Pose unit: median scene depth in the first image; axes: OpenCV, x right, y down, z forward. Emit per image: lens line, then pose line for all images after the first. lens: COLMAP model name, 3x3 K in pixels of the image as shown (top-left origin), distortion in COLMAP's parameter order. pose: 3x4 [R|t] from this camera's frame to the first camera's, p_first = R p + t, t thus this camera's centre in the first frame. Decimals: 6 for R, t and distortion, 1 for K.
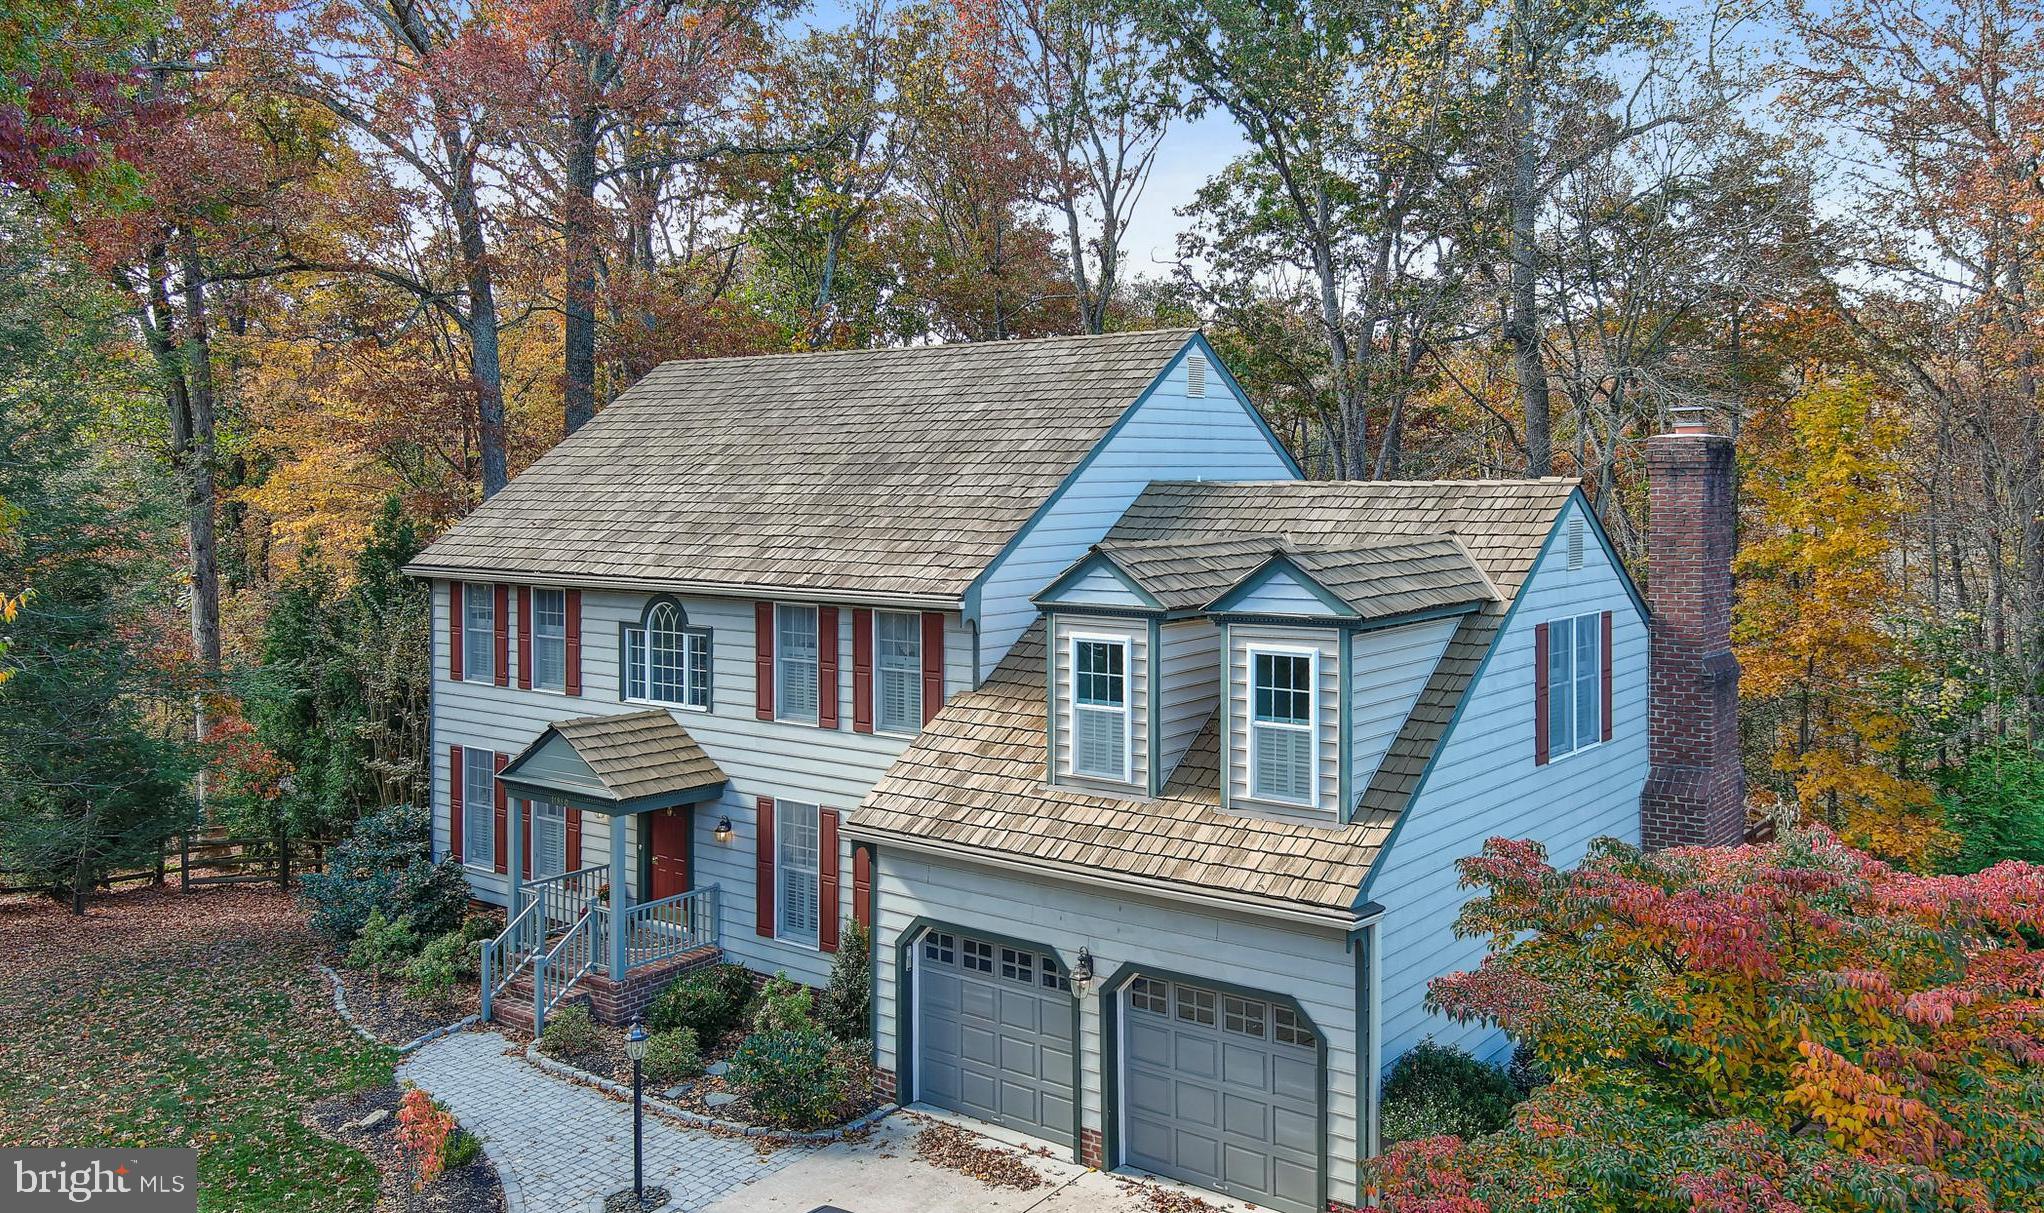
lens RADIAL K [[1660.7, 0, 1021.5], [0, 1660.7, 462.4], [0, 0, 1]] dist [0.003959, 0.000744]
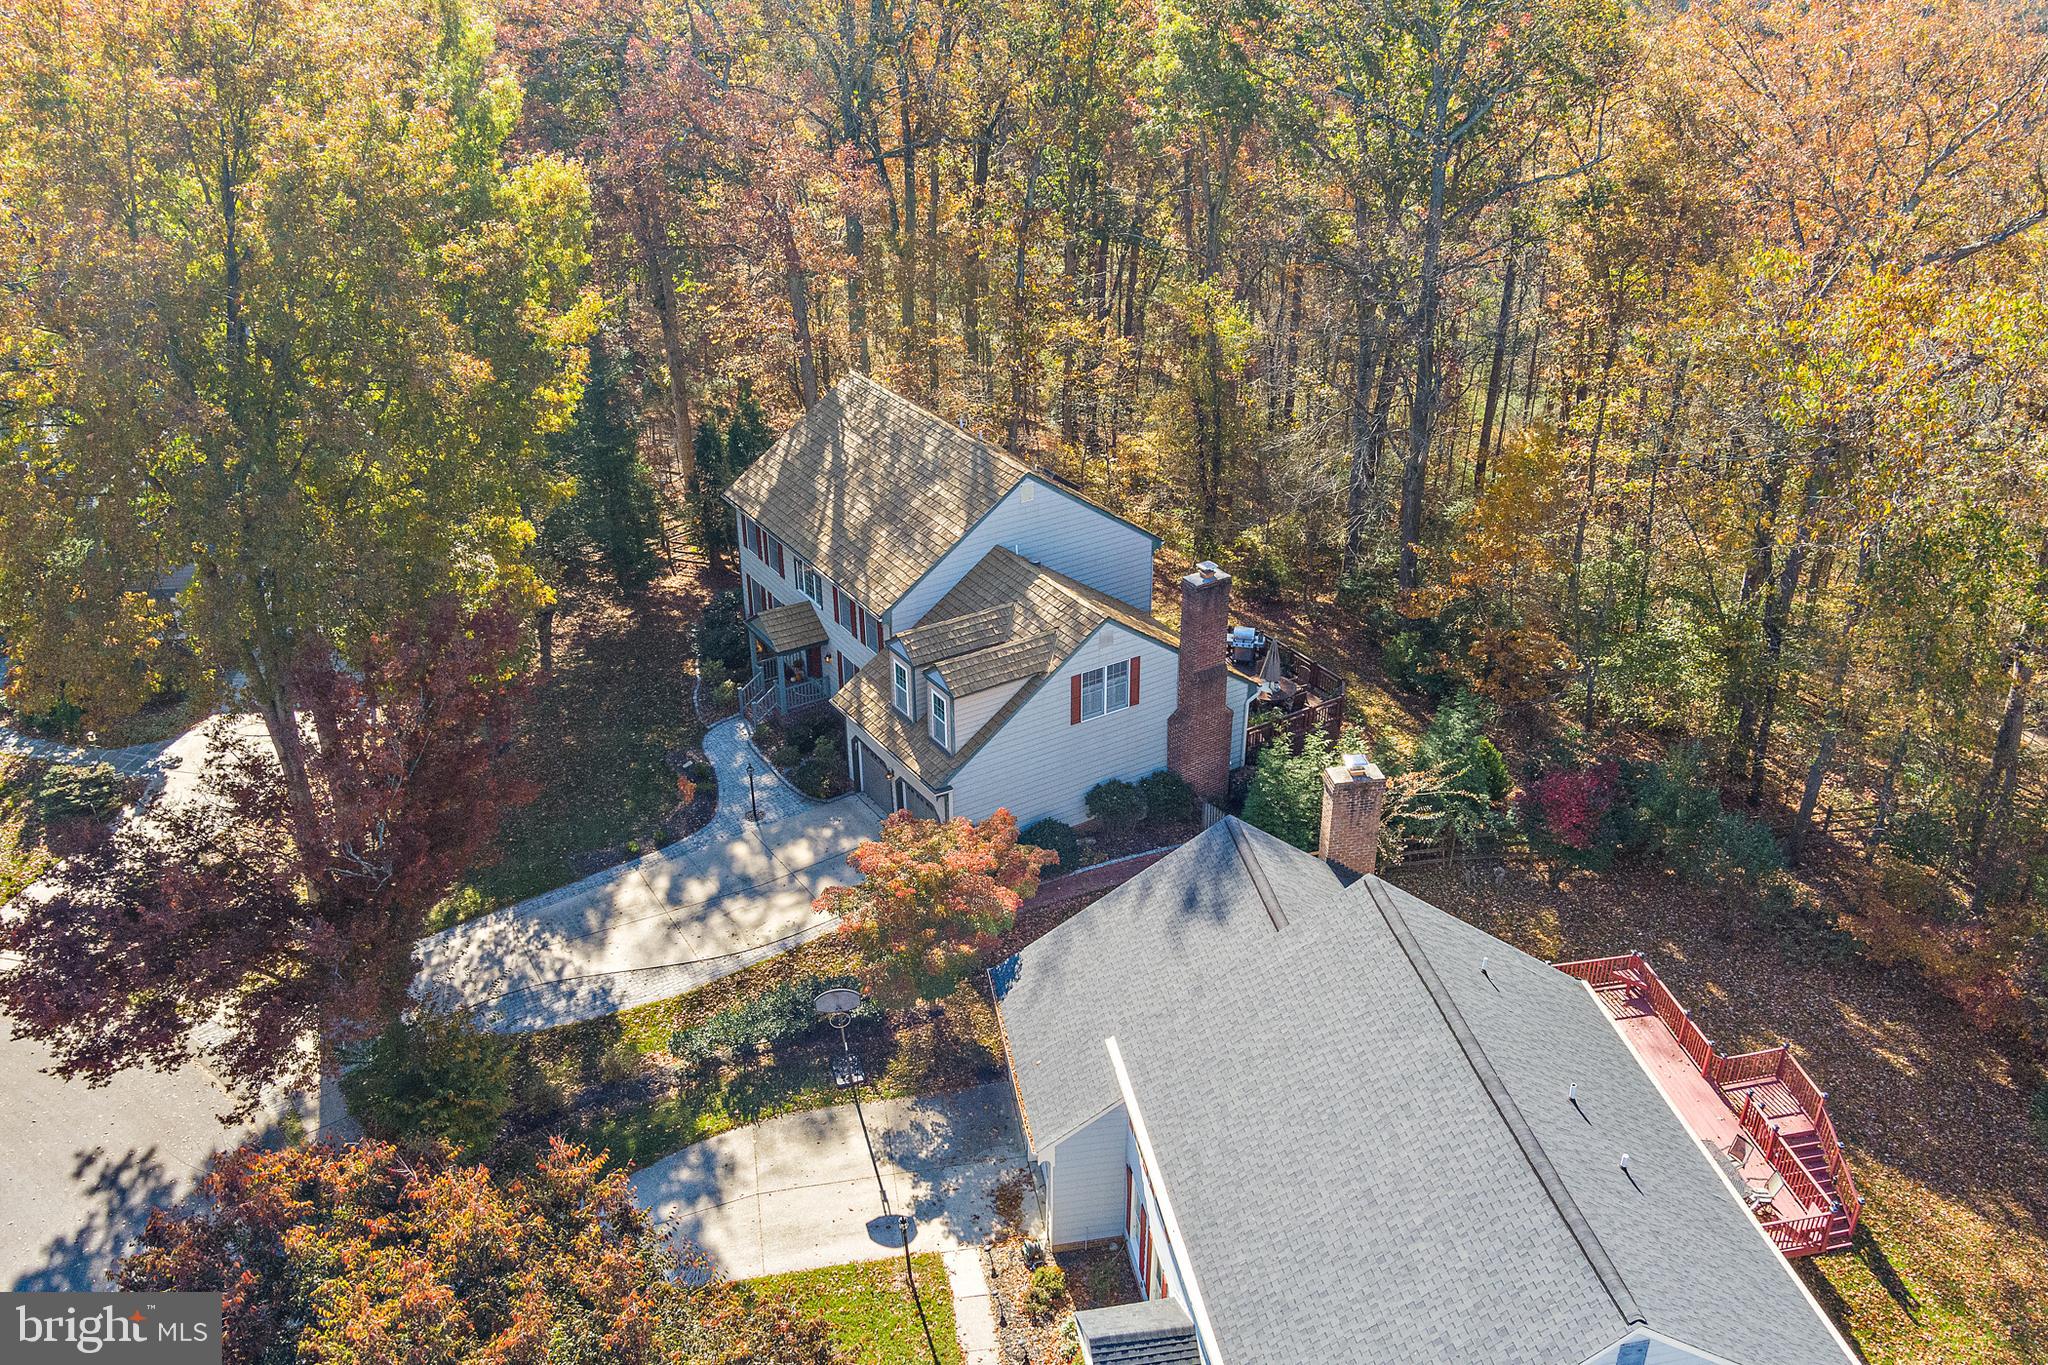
lens RADIAL K [[1609.3, 0, 1024.0], [0, 1609.3, 682.5], [0, 0, 1]] dist [-0.089380, -0.001832]
pose [[0.945478, 0.152564, -0.287741, 0.780597], [0.007278, 0.873377, 0.486990, -0.897012], [0.325604, -0.462533, 0.824649, -0.864938]]
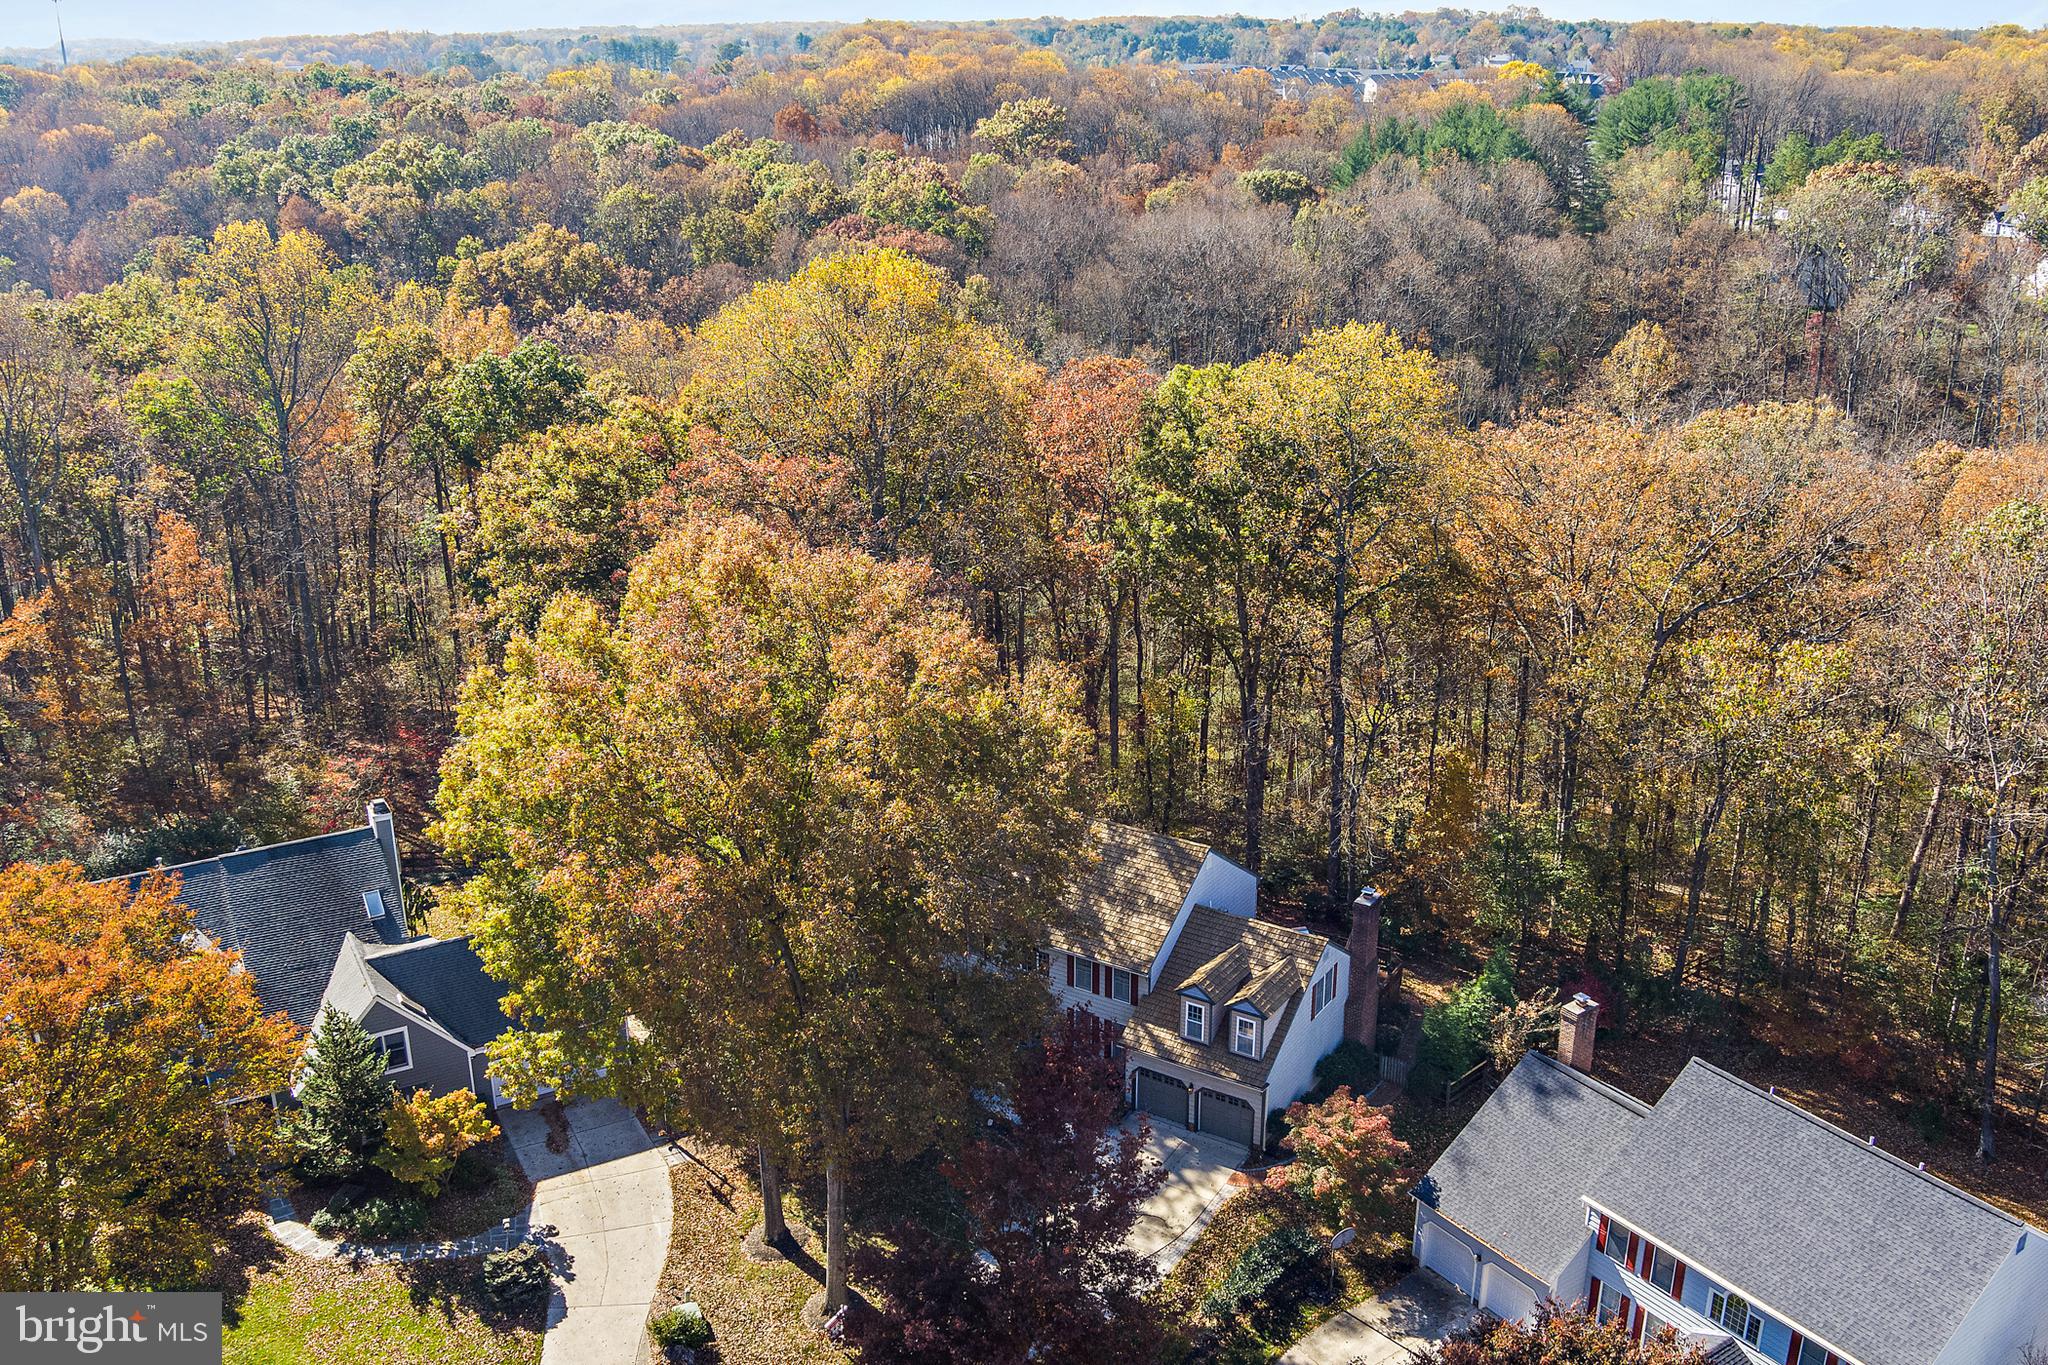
lens RADIAL K [[1609.3, 0, 1024.0], [0, 1609.3, 682.5], [0, 0, 1]] dist [-0.089380, -0.001832]
pose [[0.996415, -0.034210, 0.077369, -0.453352], [0.006900, 0.944403, 0.328717, -1.361083], [-0.084313, -0.327005, 0.941254, -1.619752]]
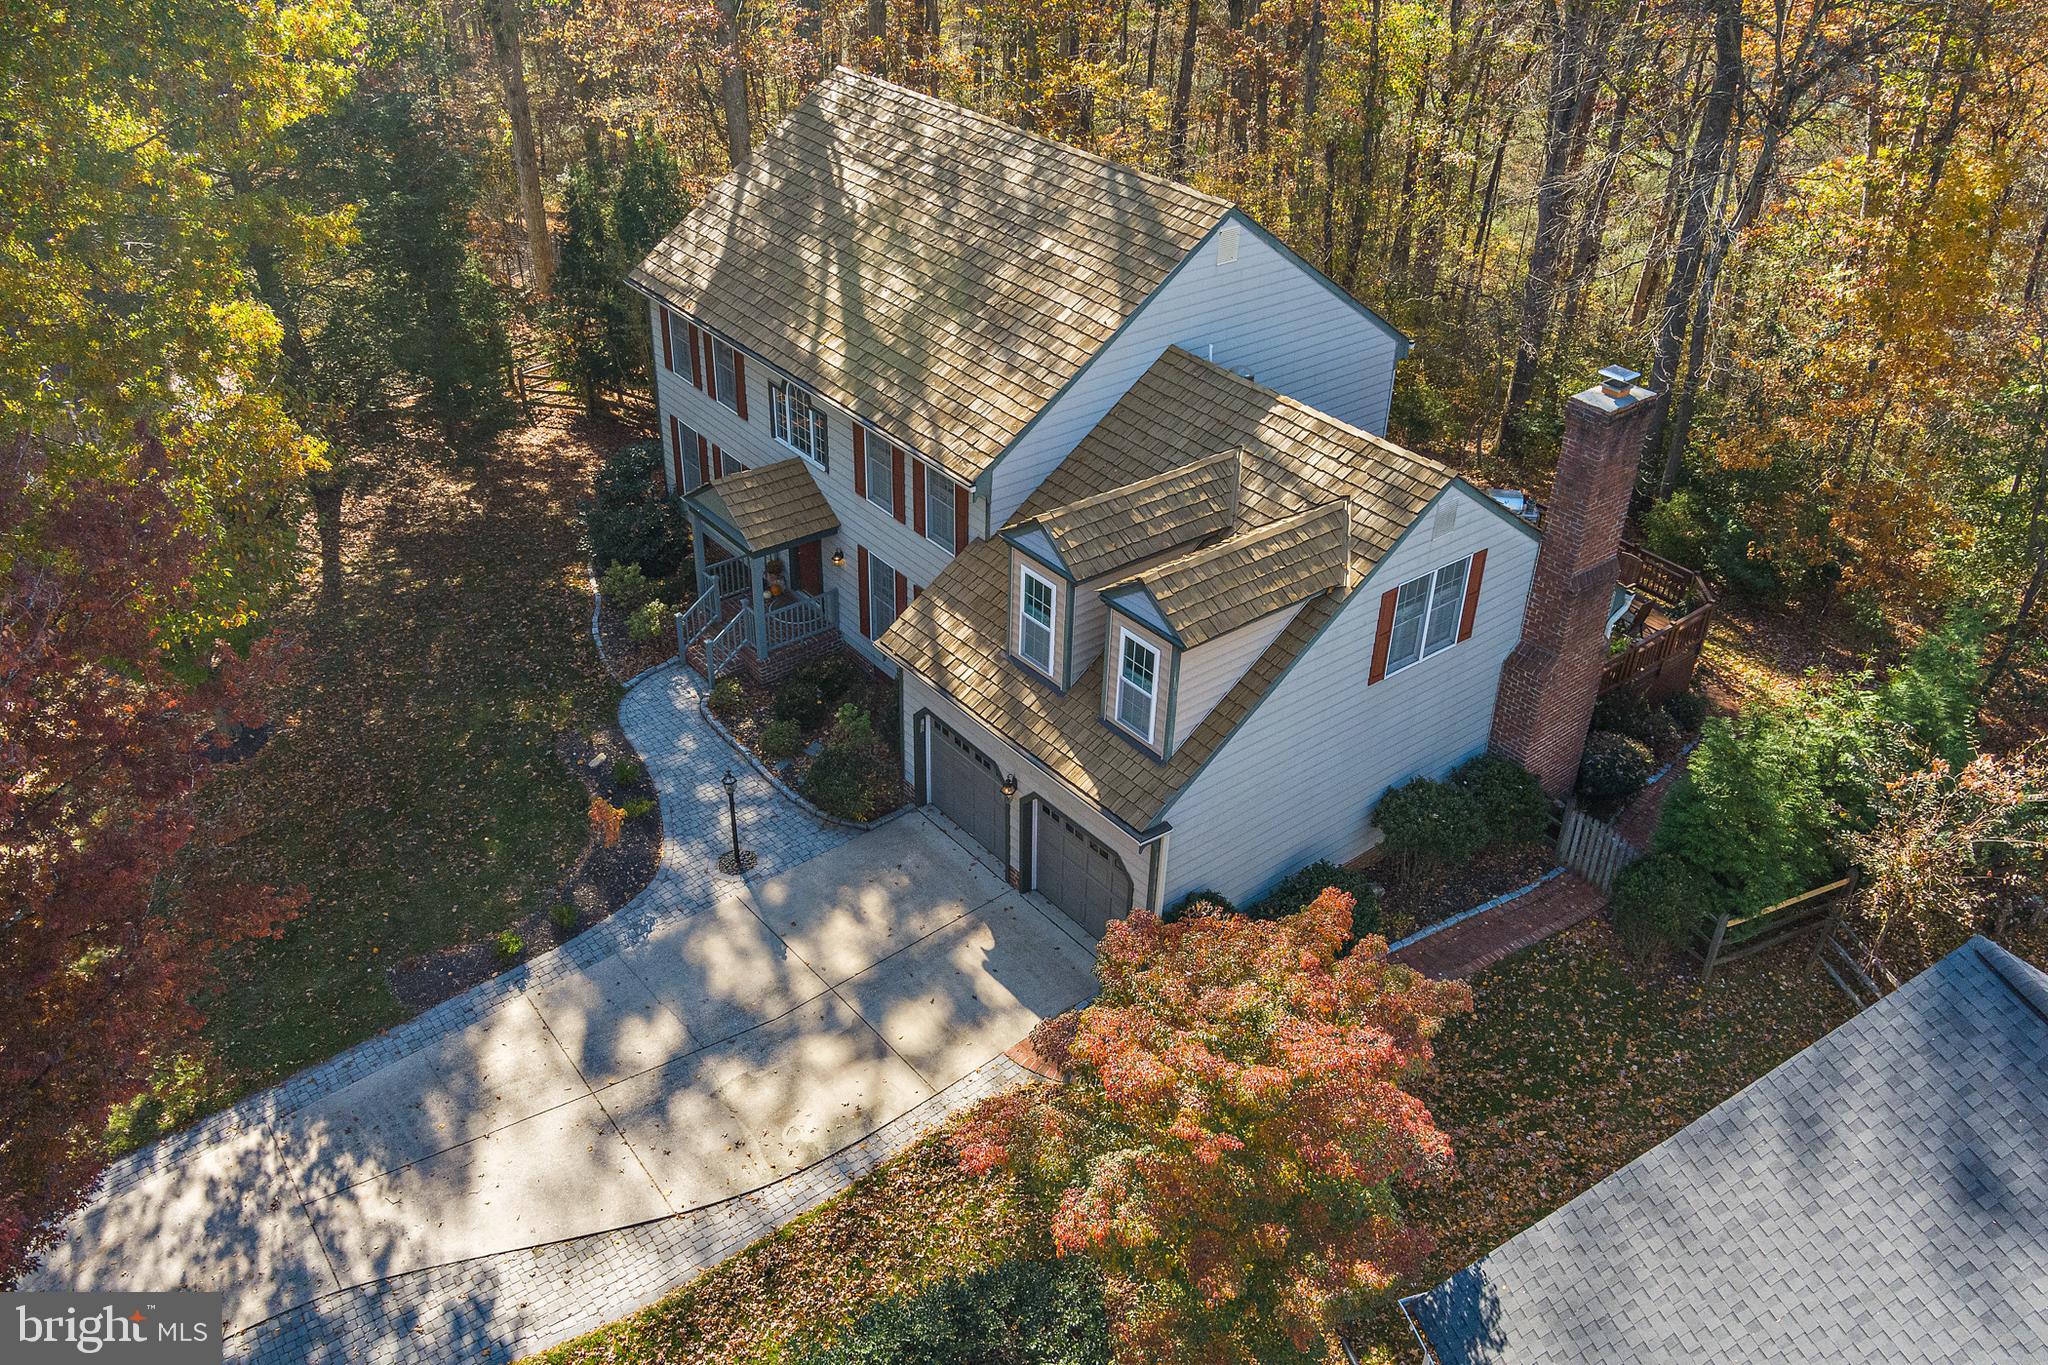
lens RADIAL K [[1609.3, 0, 1024.0], [0, 1609.3, 682.5], [0, 0, 1]] dist [-0.089380, -0.001832]
pose [[0.973035, 0.145560, -0.178927, 0.223294], [-0.021656, 0.829952, 0.557415, -0.438017], [0.229638, -0.538509, 0.810724, -0.089366]]
